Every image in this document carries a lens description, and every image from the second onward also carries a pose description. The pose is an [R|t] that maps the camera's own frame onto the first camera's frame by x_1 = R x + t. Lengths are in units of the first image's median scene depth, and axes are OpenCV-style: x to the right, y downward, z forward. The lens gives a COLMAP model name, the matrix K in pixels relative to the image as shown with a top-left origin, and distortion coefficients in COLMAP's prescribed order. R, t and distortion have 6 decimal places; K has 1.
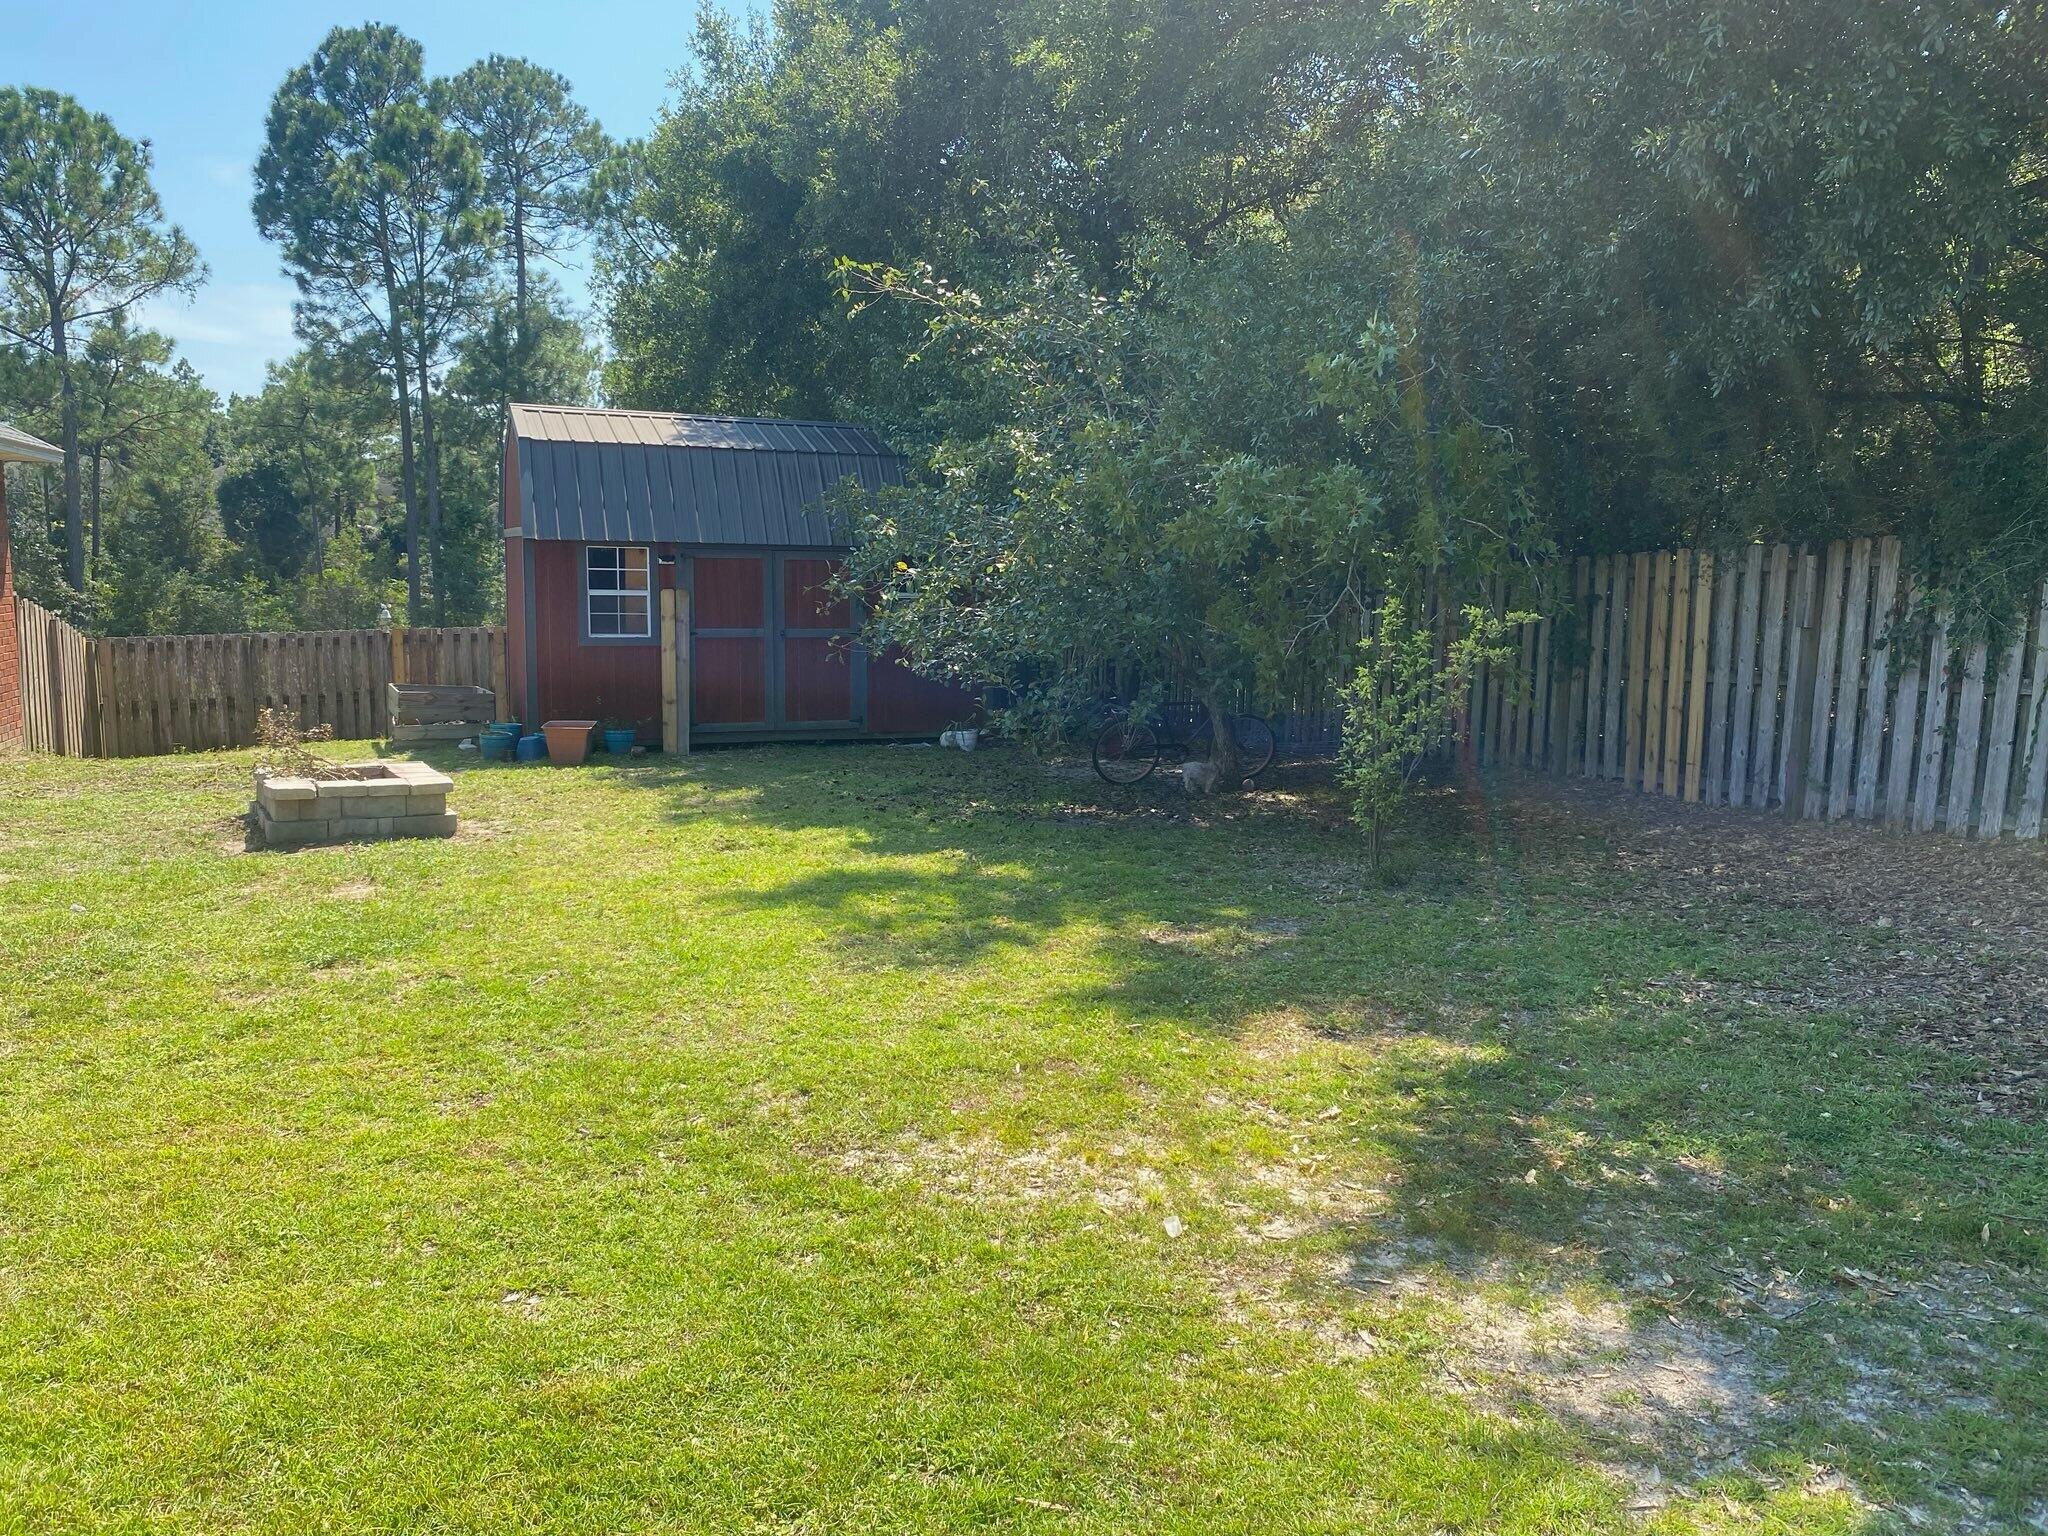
lens RADIAL K [[1558.6, 0, 1024.0], [0, 1558.6, 768.0], [0, 0, 1]] dist [0.010580, -0.055445]
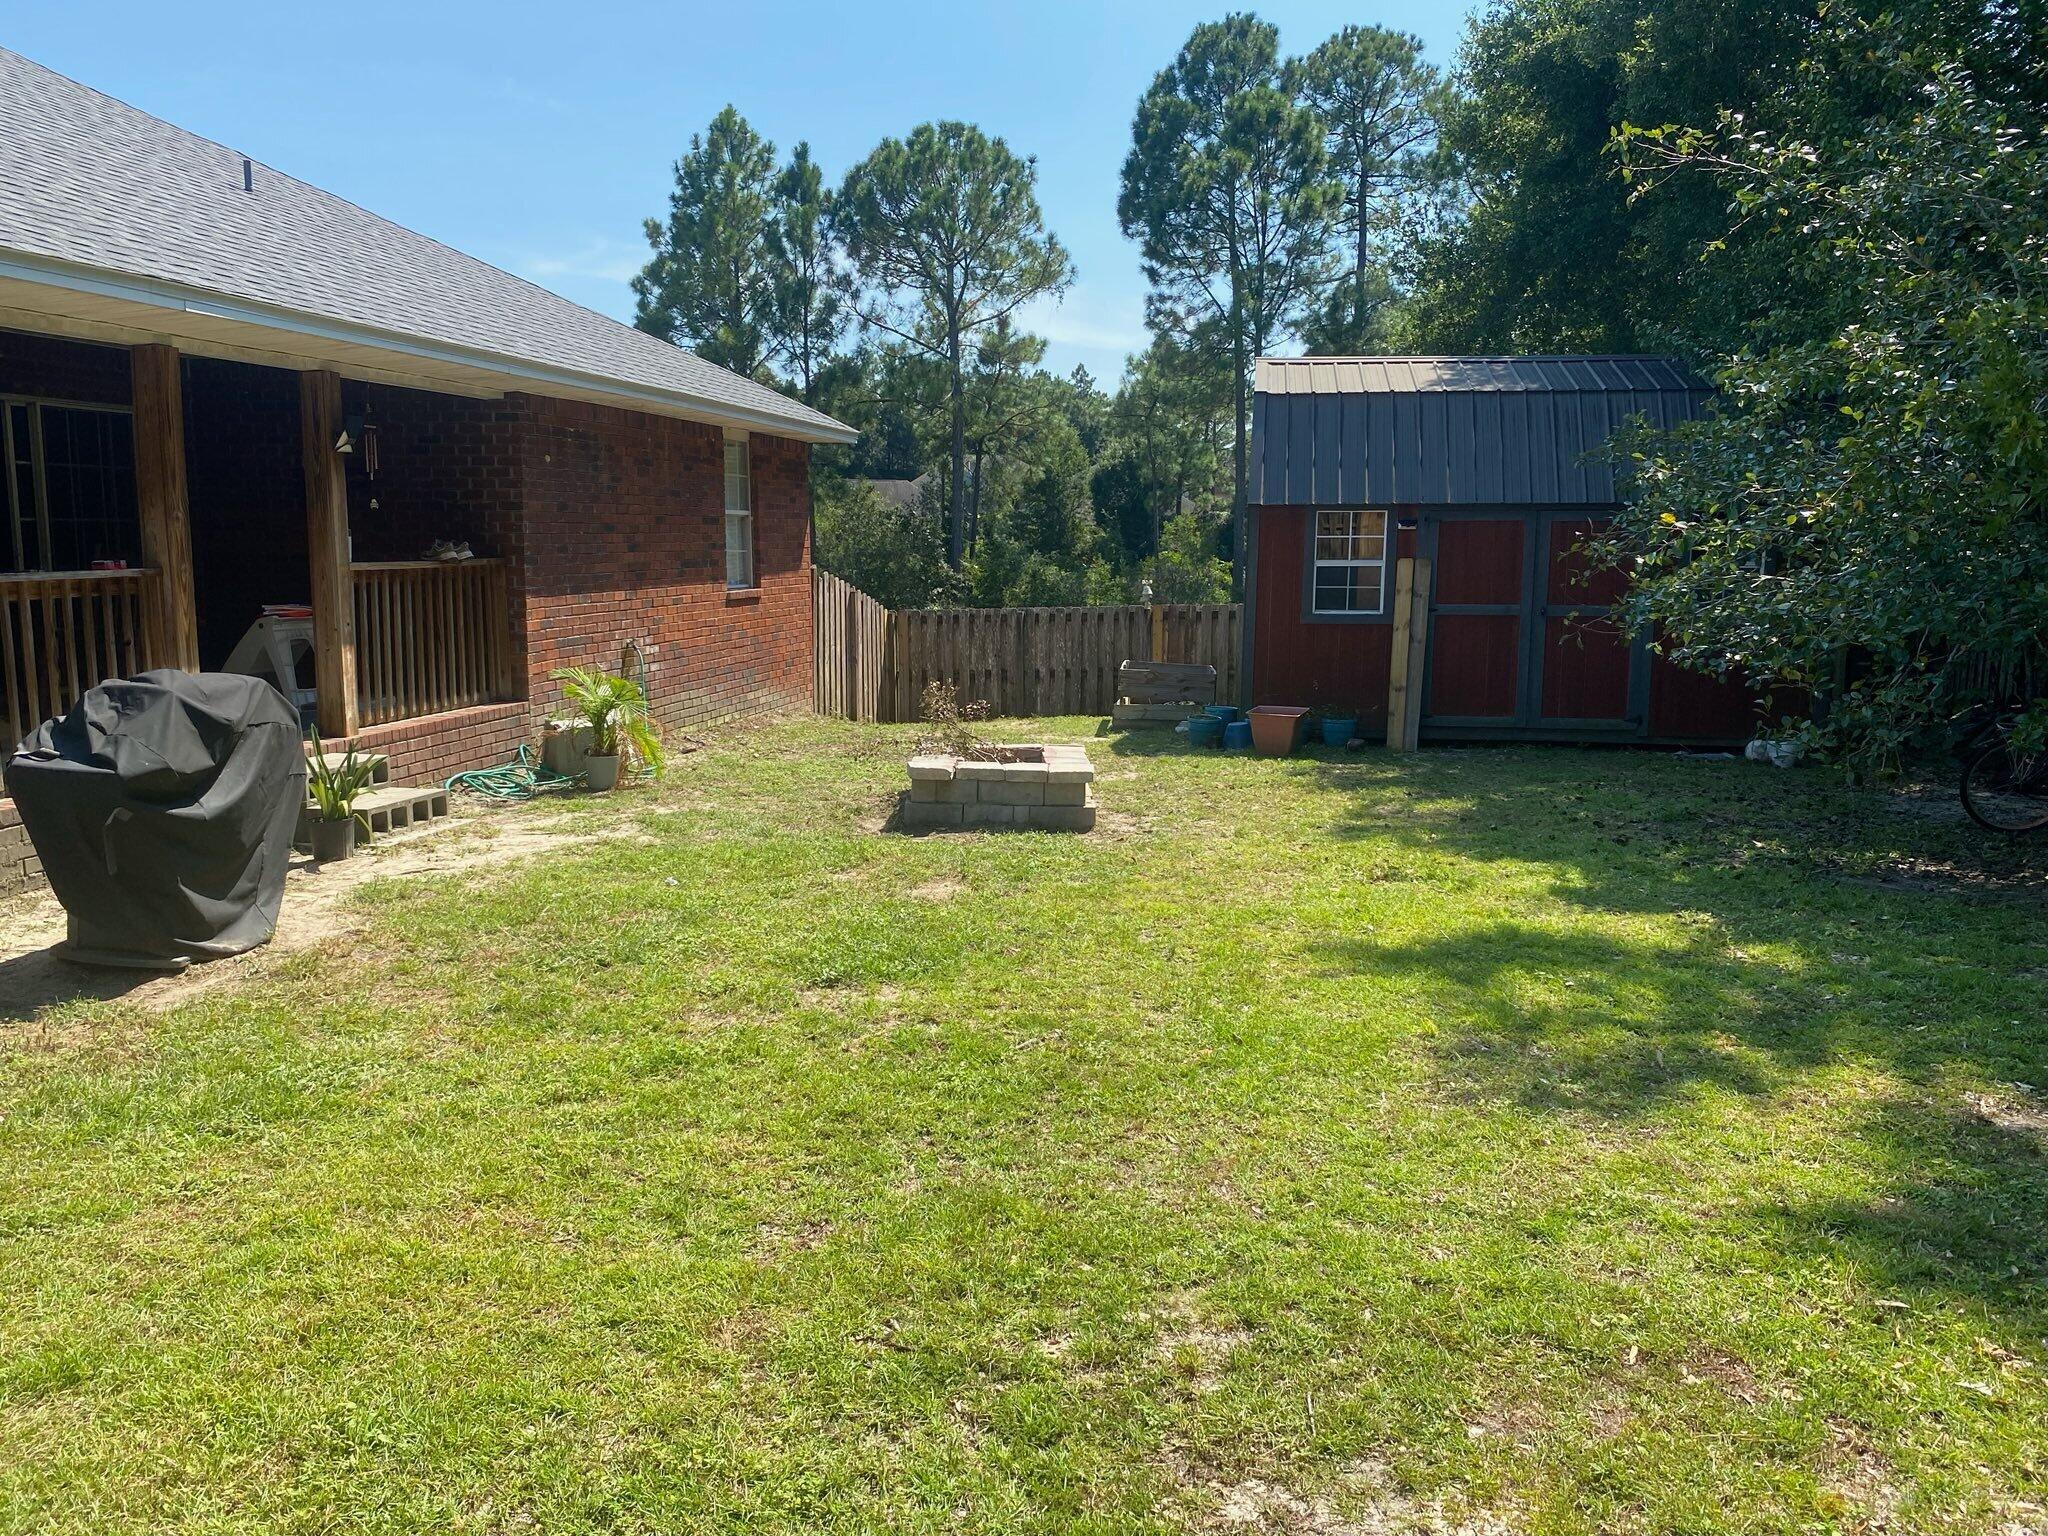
lens RADIAL K [[1548.0, 0, 1023.6], [0, 1548.0, 753.5], [0, 0, 1]] dist [0.019587, -0.040642]
pose [[0.858401, 0.058668, -0.509613, 0.031456], [-0.057600, 0.998179, 0.017891, -0.009816], [0.509735, 0.013996, 0.860218, 0.152772]]
